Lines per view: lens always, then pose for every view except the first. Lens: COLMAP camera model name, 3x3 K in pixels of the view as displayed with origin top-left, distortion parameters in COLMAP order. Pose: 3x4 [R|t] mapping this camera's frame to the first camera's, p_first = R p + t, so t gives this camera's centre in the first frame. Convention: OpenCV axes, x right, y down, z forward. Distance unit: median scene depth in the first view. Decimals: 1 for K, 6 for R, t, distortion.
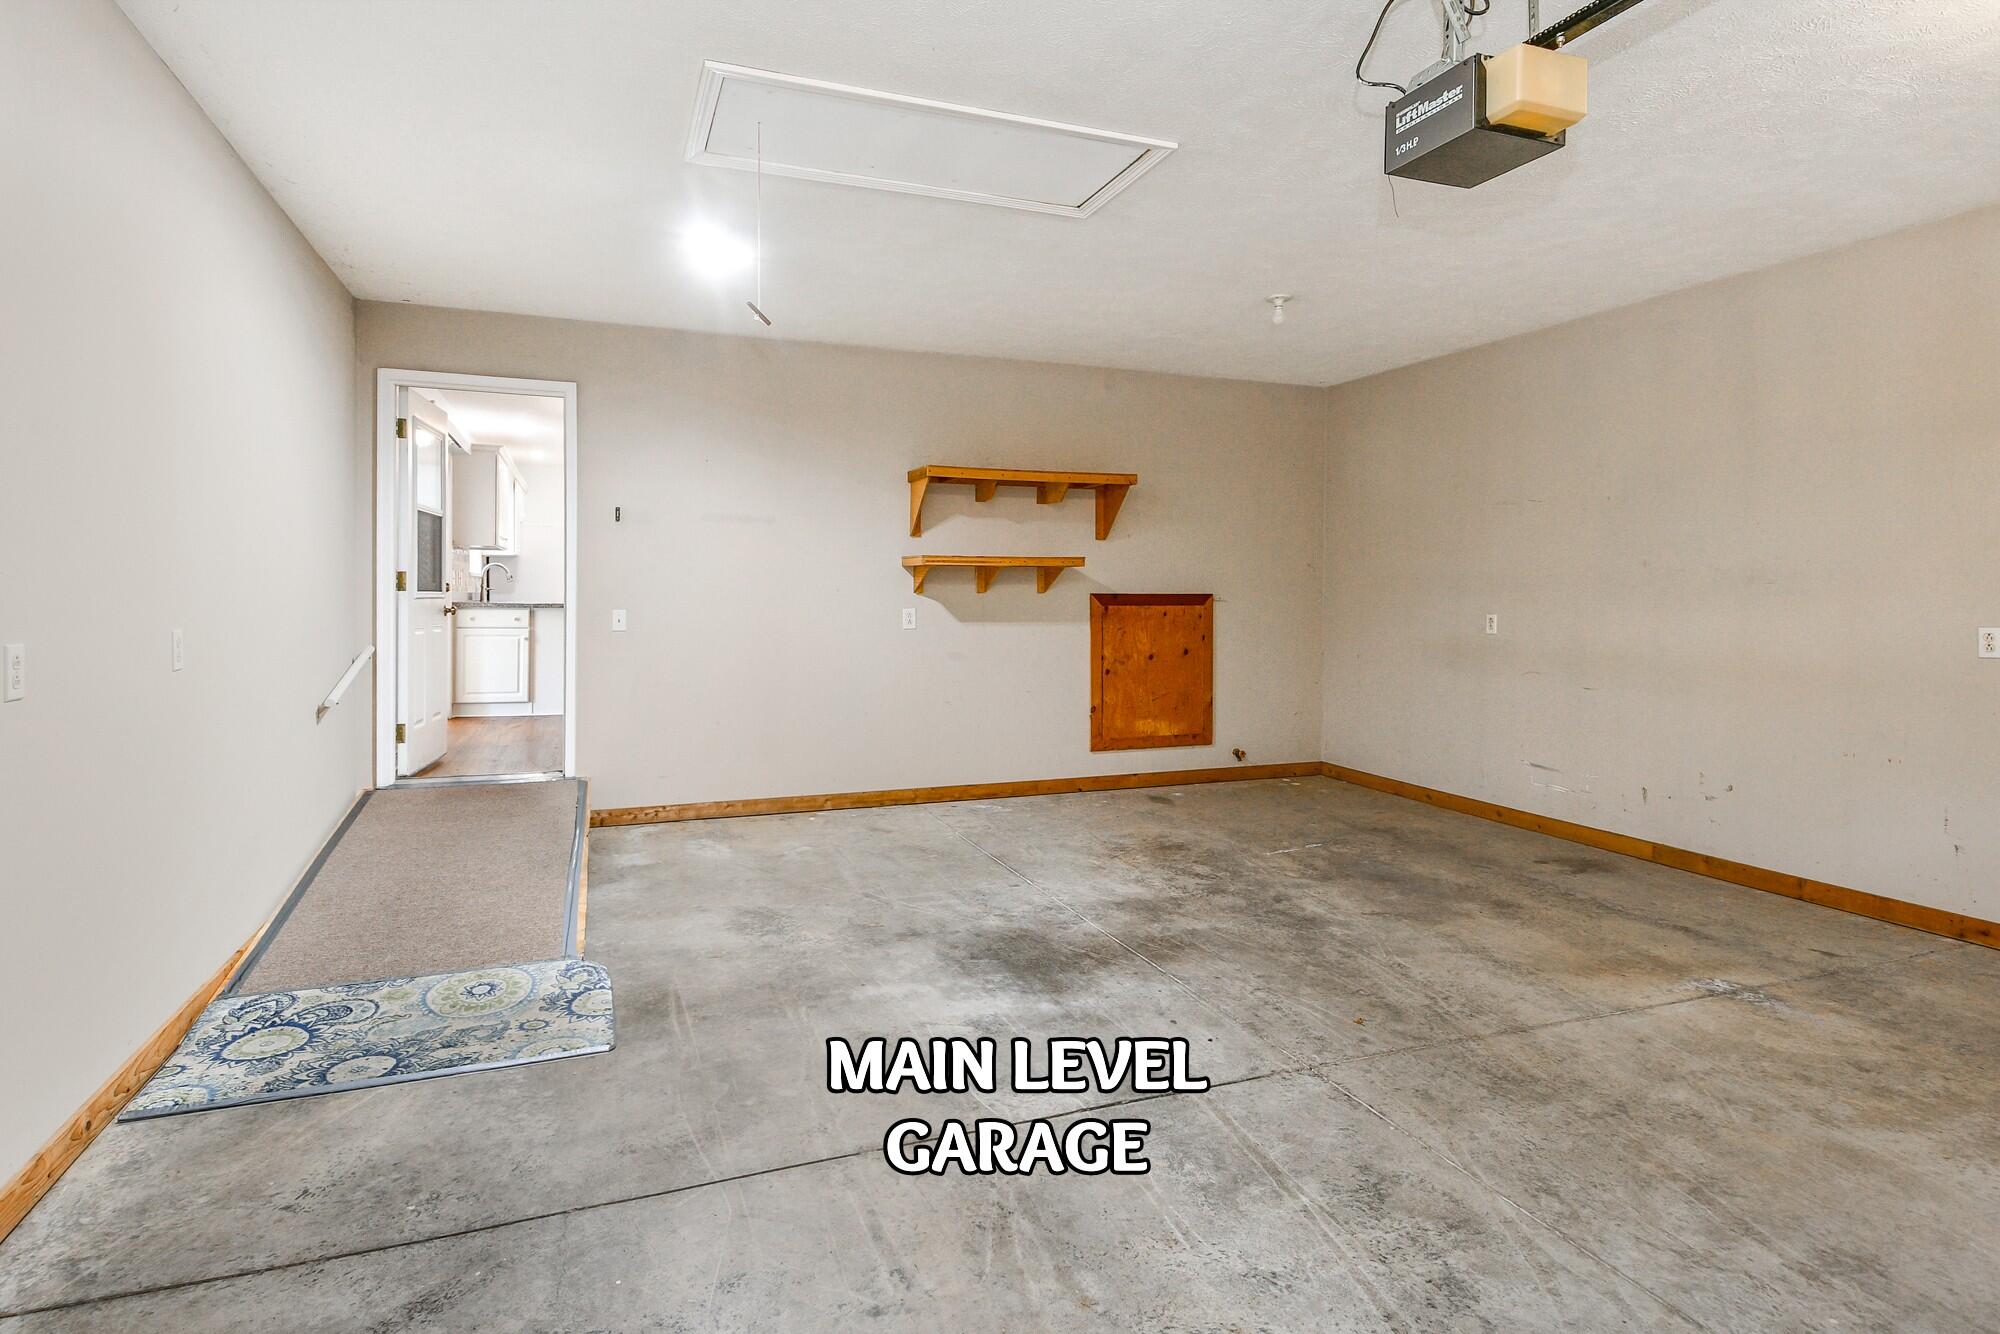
lens RADIAL K [[1027.1, 0, 988.9], [0, 1027.1, 664.9], [0, 0, 1]] dist [-0.000534, -0.001789]
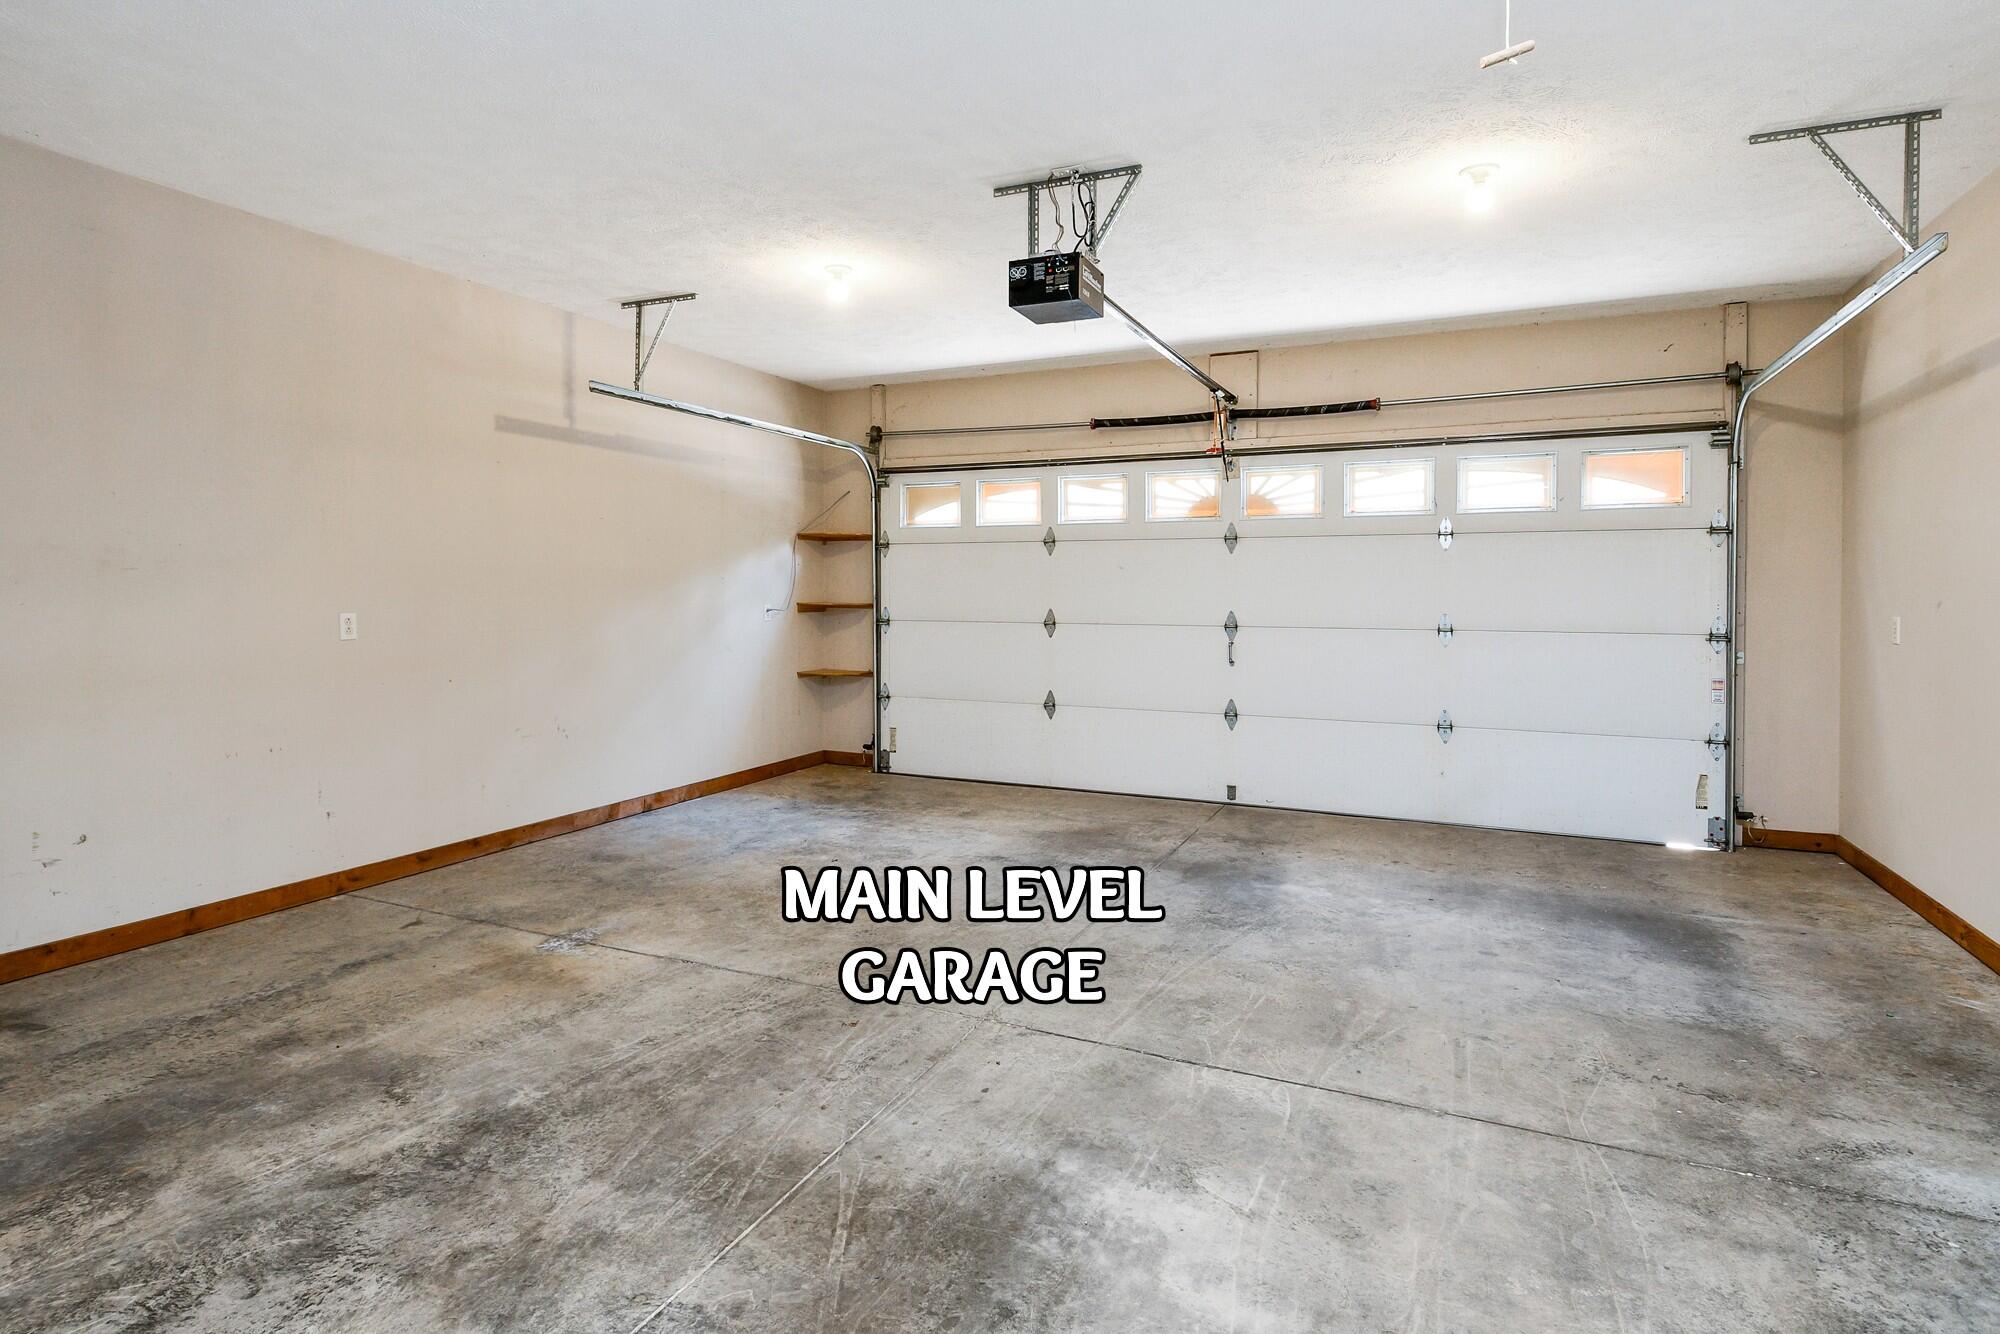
lens RADIAL K [[1027.1, 0, 988.9], [0, 1027.1, 664.9], [0, 0, 1]] dist [-0.000534, -0.001789]
pose [[-0.694598, -0.057692, 0.717081, -0.375136], [0.045519, 0.991257, 0.123843, -0.096291], [-0.717956, 0.118662, -0.685900, 1.410451]]
